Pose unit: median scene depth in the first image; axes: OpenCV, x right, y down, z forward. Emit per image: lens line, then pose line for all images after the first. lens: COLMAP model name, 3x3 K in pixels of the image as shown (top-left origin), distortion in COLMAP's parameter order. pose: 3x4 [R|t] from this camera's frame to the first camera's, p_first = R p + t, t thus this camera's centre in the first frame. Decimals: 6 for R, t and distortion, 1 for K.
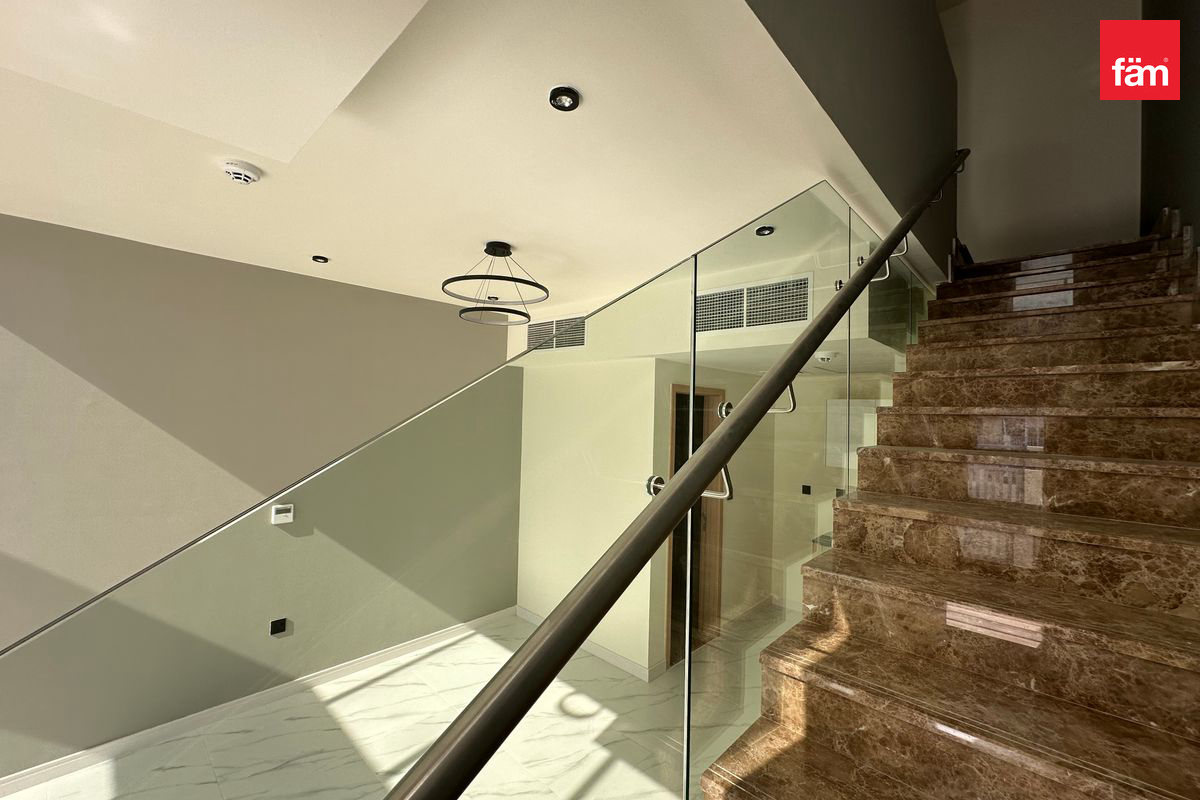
lens RADIAL K [[476.6, 0, 598.7], [0, 476.6, 400.2], [0, 0, 1]] dist [-0.001075, 0.000071]
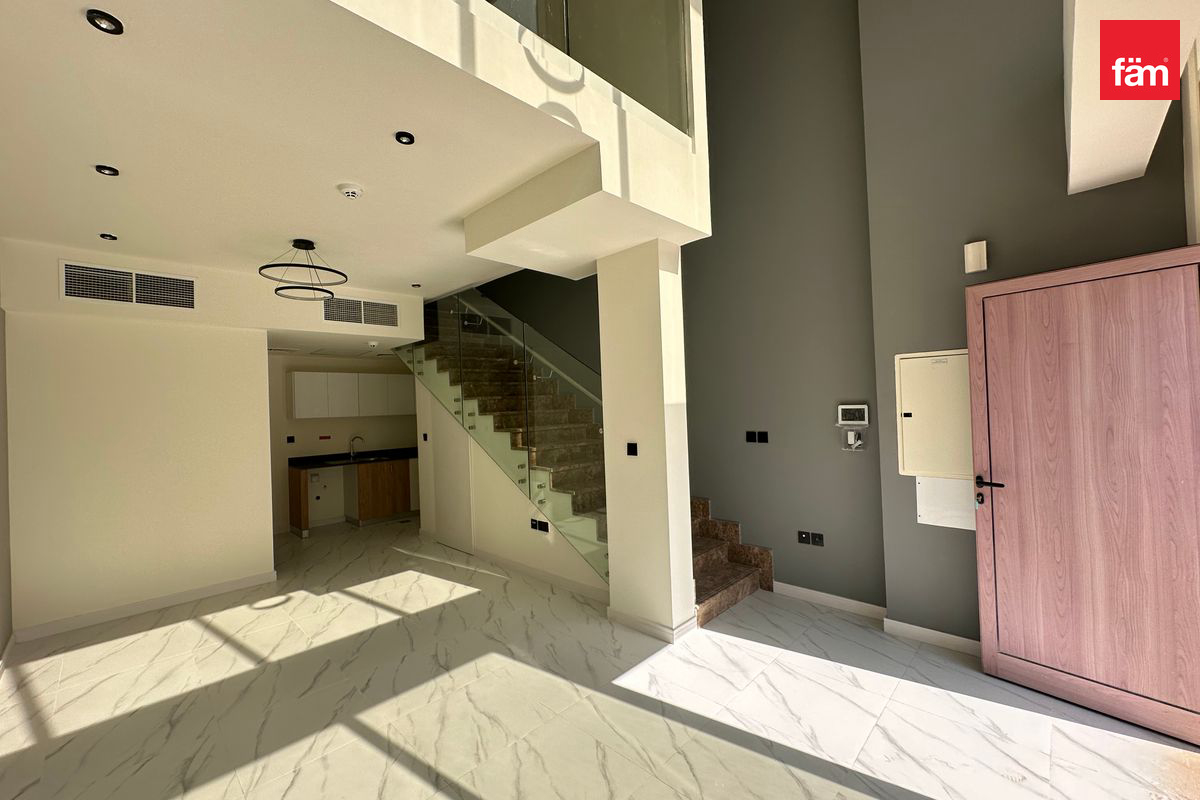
lens RADIAL K [[476.6, 0, 598.7], [0, 476.6, 400.2], [0, 0, 1]] dist [-0.001075, 0.000071]
pose [[0.024958, -0.016839, 0.999547, -1.326446], [0.012705, 0.999783, 0.016526, 0.102058], [-0.999608, 0.012287, 0.025167, 0.099144]]
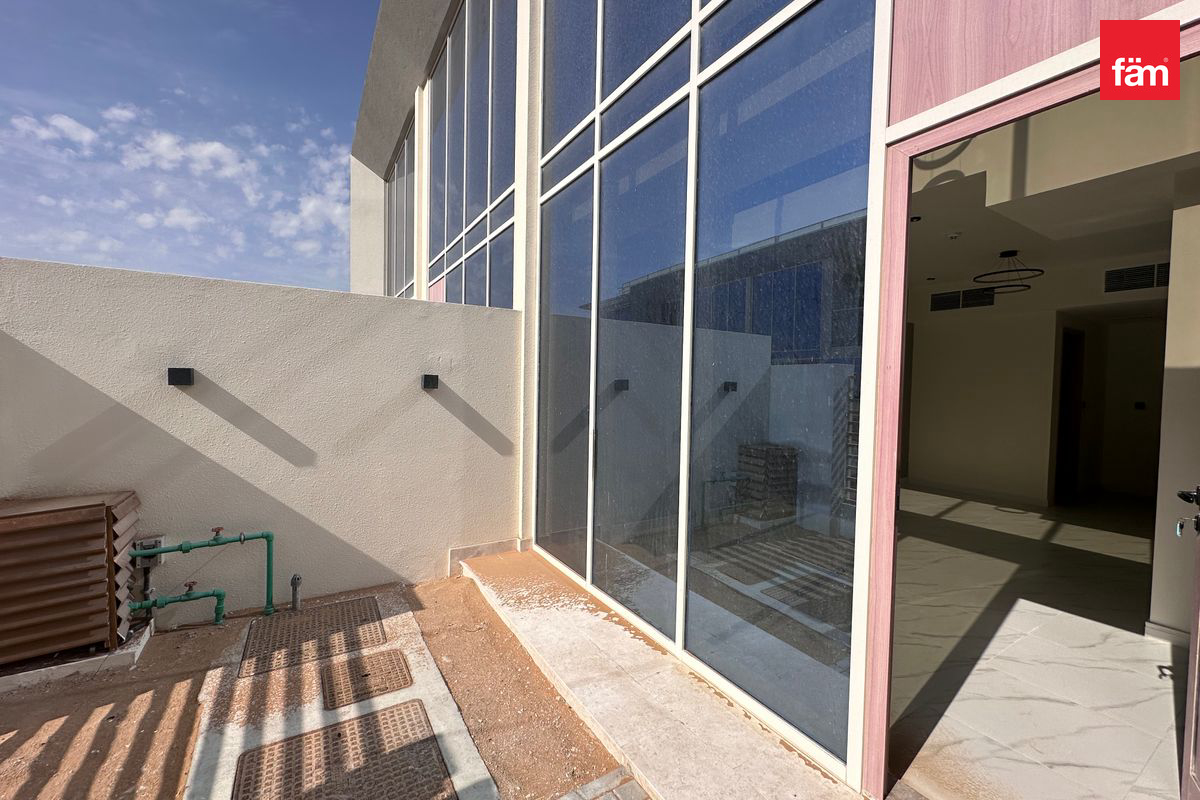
lens RADIAL K [[476.6, 0, 598.7], [0, 476.6, 400.2], [0, 0, 1]] dist [-0.001075, 0.000071]
pose [[0.962090, 0.000121, -0.272732, -1.077283], [0.013546, 0.998744, 0.048229, 0.131963], [0.272395, -0.050095, 0.960880, -1.122207]]
